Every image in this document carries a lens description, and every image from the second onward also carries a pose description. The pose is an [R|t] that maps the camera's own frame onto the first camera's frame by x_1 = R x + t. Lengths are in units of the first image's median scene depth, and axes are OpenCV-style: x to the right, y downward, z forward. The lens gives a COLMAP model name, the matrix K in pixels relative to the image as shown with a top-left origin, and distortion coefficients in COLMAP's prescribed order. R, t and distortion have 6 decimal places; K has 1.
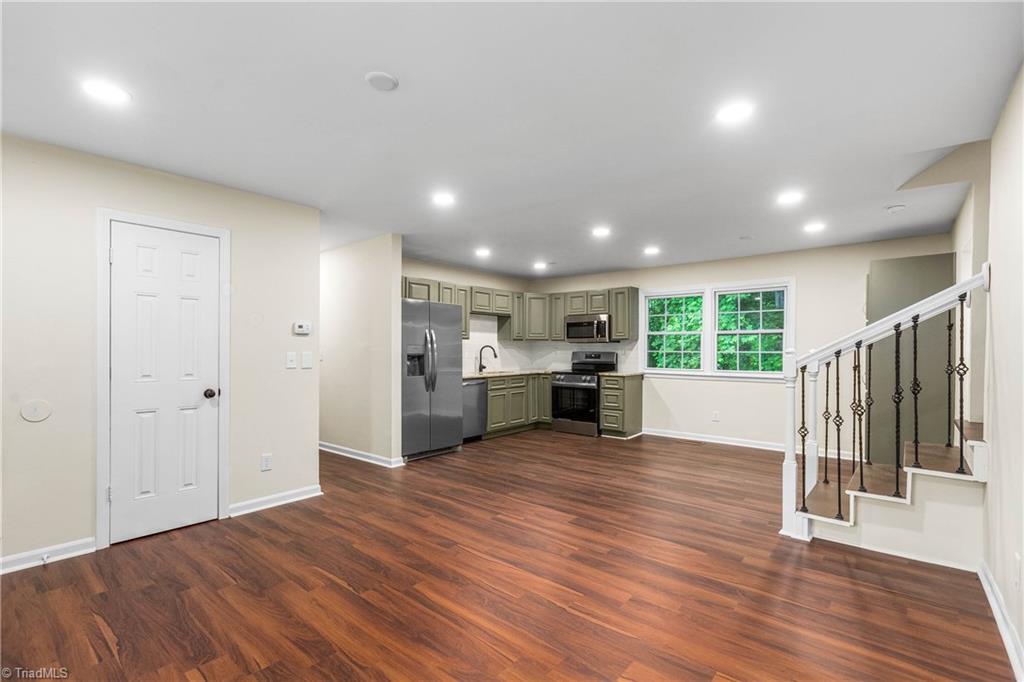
lens RADIAL K [[464.5, 0, 502.4], [0, 464.5, 345.1], [0, 0, 1]] dist [-0.000588, -0.000116]
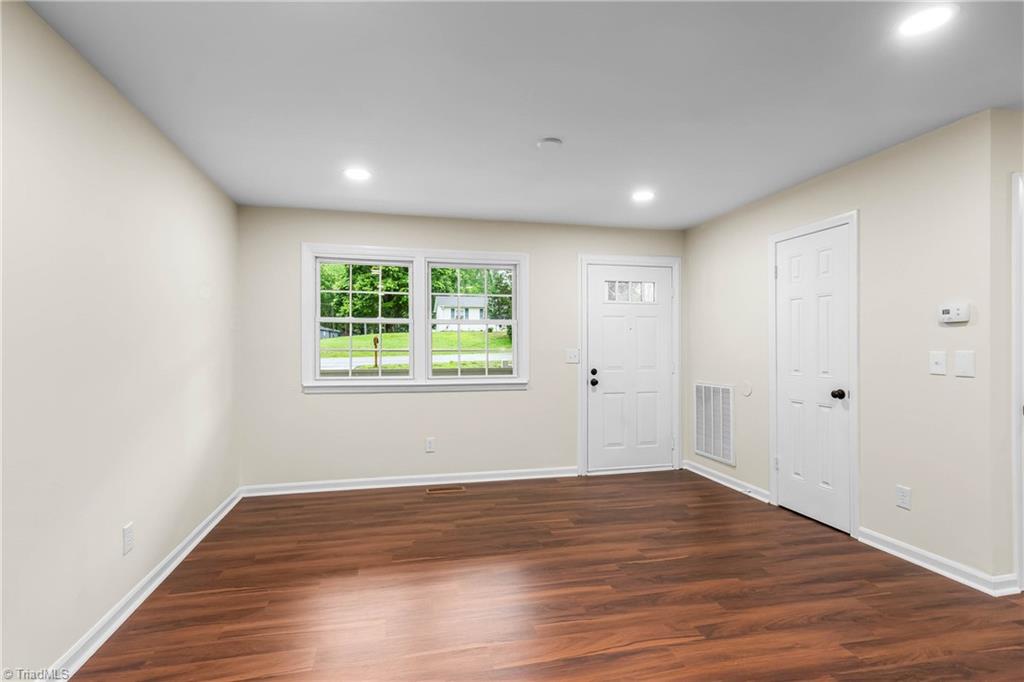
lens RADIAL K [[489.5, 0, 503.1], [0, 489.5, 350.1], [0, 0, 1]] dist [0.012273, -0.000118]
pose [[-0.593617, 0.002474, -0.804744, 0.288533], [0.005966, 0.999981, -0.001327, 0.006624], [0.804725, -0.005589, -0.593621, 0.531344]]
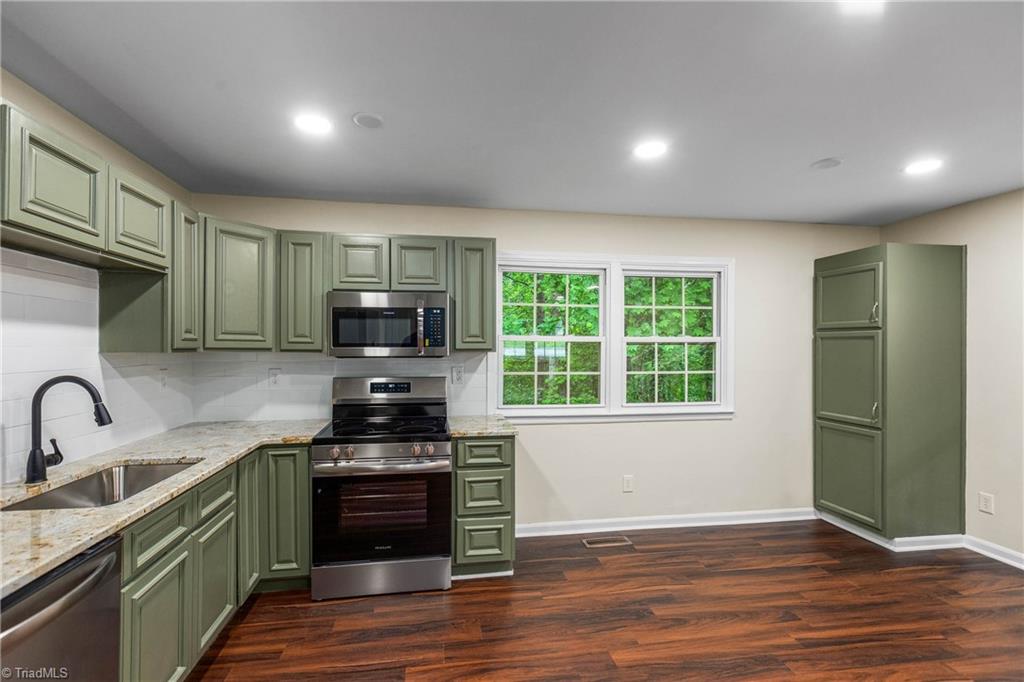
lens RADIAL K [[464.5, 0, 502.4], [0, 464.5, 345.1], [0, 0, 1]] dist [-0.000588, -0.000116]
pose [[0.642437, 0.002439, 0.766334, -0.082790], [-0.005514, 0.999984, 0.001440, -0.019005], [-0.766318, -0.005151, 0.642440, 0.700278]]
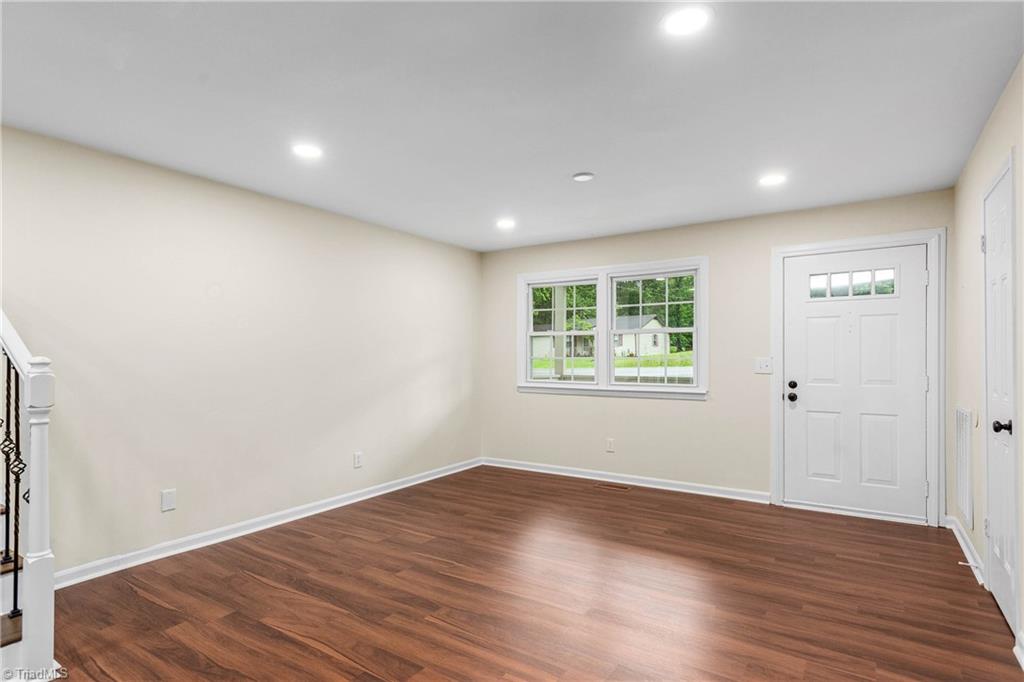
lens RADIAL K [[537.5, 0, 507.4], [0, 537.5, 357.4], [0, 0, 1]] dist [0.004866, 0.000903]
pose [[-0.992183, 0.002451, -0.124769, 0.060759], [0.002844, 0.999992, -0.002969, 0.005624], [0.124761, -0.003300, -0.992181, 0.829813]]
